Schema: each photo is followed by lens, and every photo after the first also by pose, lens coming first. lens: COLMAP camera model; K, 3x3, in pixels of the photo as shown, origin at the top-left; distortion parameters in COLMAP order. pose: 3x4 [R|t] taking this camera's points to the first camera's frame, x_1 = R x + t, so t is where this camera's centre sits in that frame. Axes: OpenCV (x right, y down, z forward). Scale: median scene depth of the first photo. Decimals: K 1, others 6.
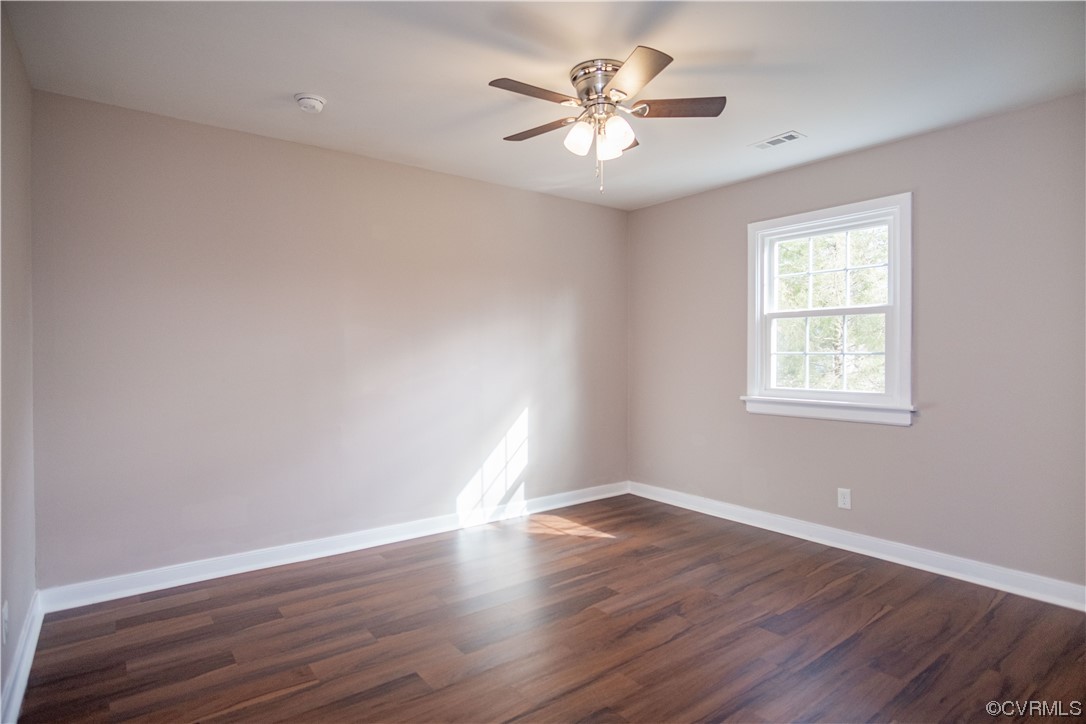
lens RADIAL K [[601.4, 0, 541.3], [0, 601.4, 348.9], [0, 0, 1]] dist [-0.001888, -0.000702]
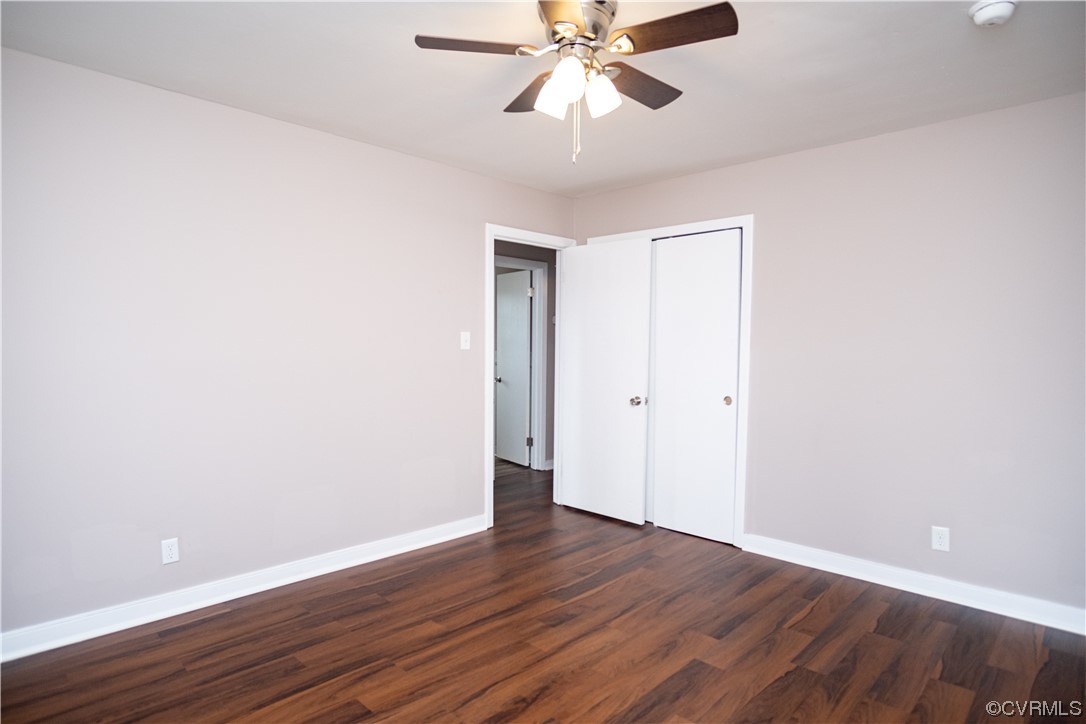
lens RADIAL K [[601.4, 0, 541.3], [0, 601.4, 348.9], [0, 0, 1]] dist [-0.001888, -0.000702]
pose [[-0.990164, -0.007280, -0.139725, 0.287897], [-0.007635, 0.999969, 0.002008, -0.021294], [0.139706, 0.003055, -0.990188, 2.035101]]
